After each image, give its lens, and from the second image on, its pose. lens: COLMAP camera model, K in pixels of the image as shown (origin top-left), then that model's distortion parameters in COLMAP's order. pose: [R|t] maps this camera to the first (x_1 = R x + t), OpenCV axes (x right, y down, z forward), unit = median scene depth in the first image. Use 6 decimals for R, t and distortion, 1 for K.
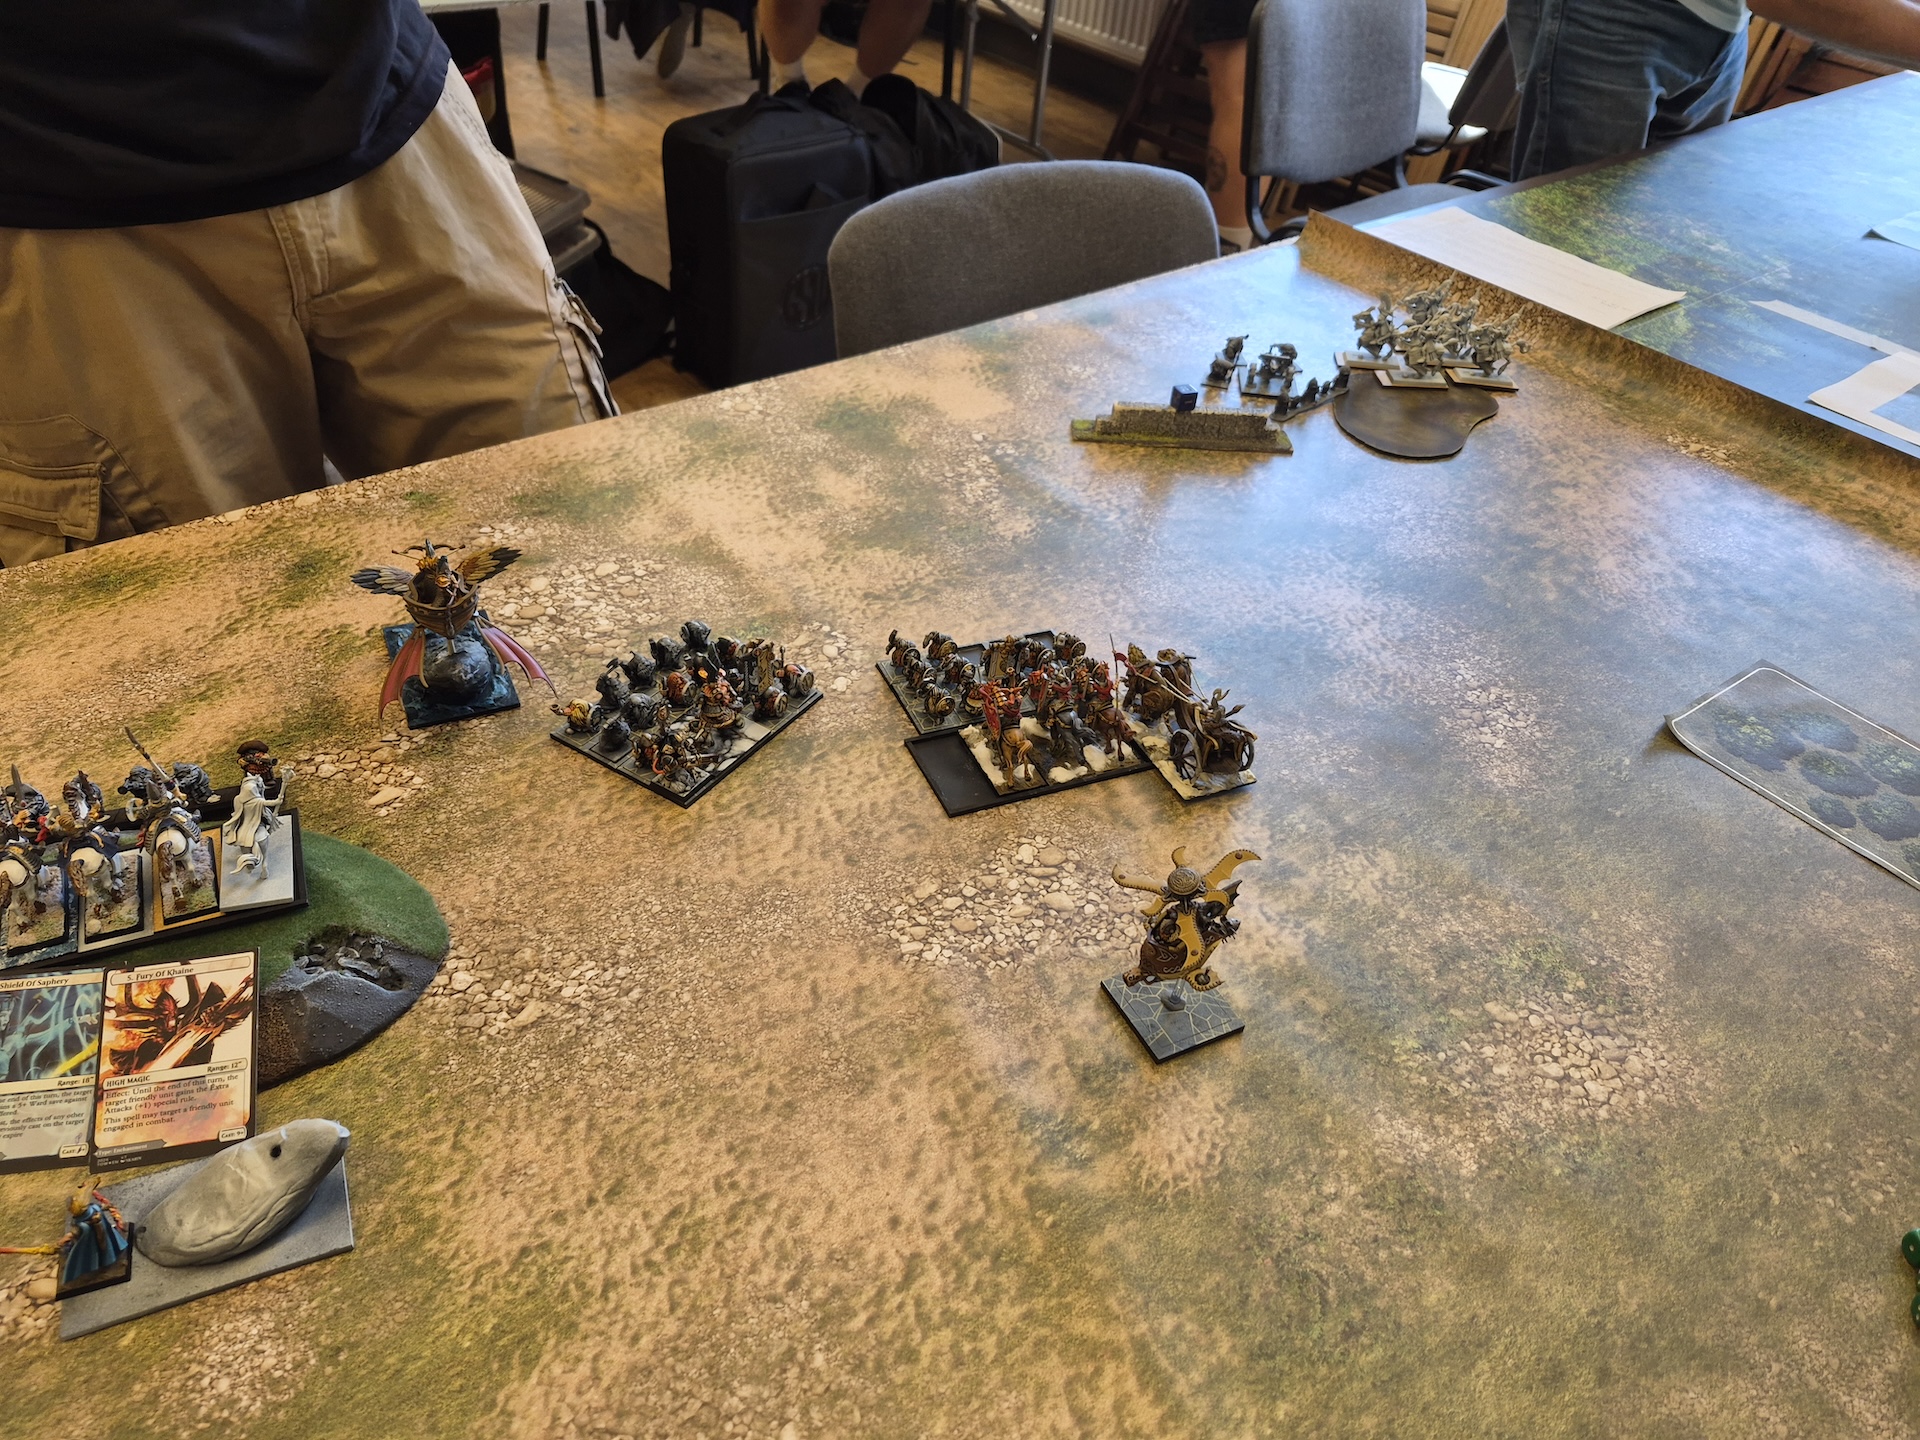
lens RADIAL K [[1364.7, 0, 957.3], [0, 1364.7, 691.2], [0, 0, 1]] dist [0.095628, -0.141910]
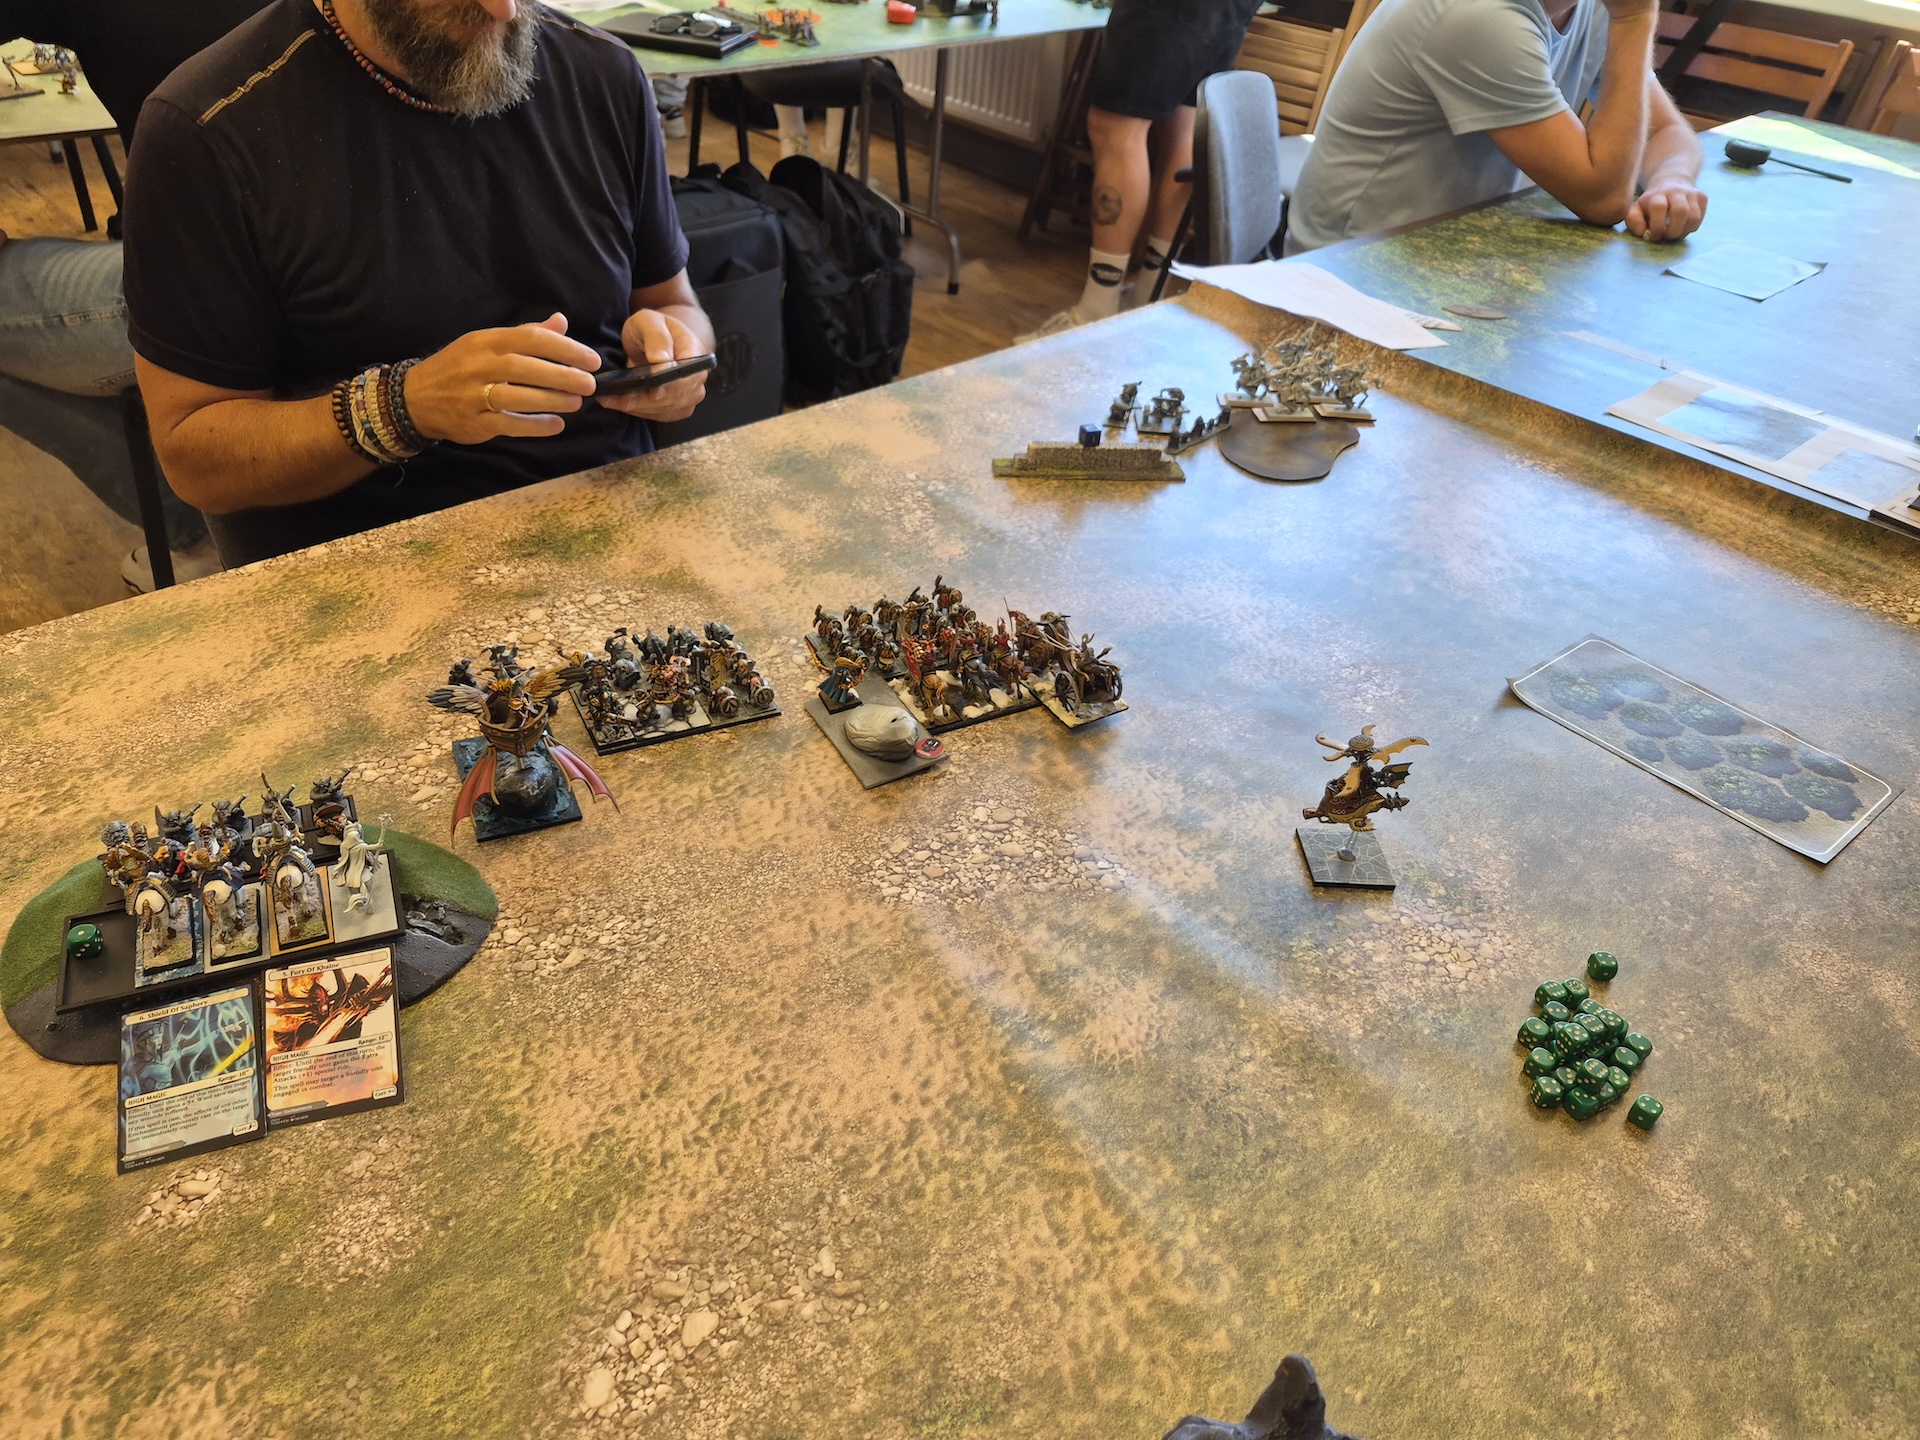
lens RADIAL K [[1364.7, 0, 963.0], [0, 1364.7, 684.4], [0, 0, 1]] dist [0.095628, -0.141910]
pose [[0.996652, -0.048784, 0.065616, -0.040629], [0.051935, 0.997534, -0.047206, 0.068001], [-0.063151, 0.050455, 0.996728, -0.197481]]
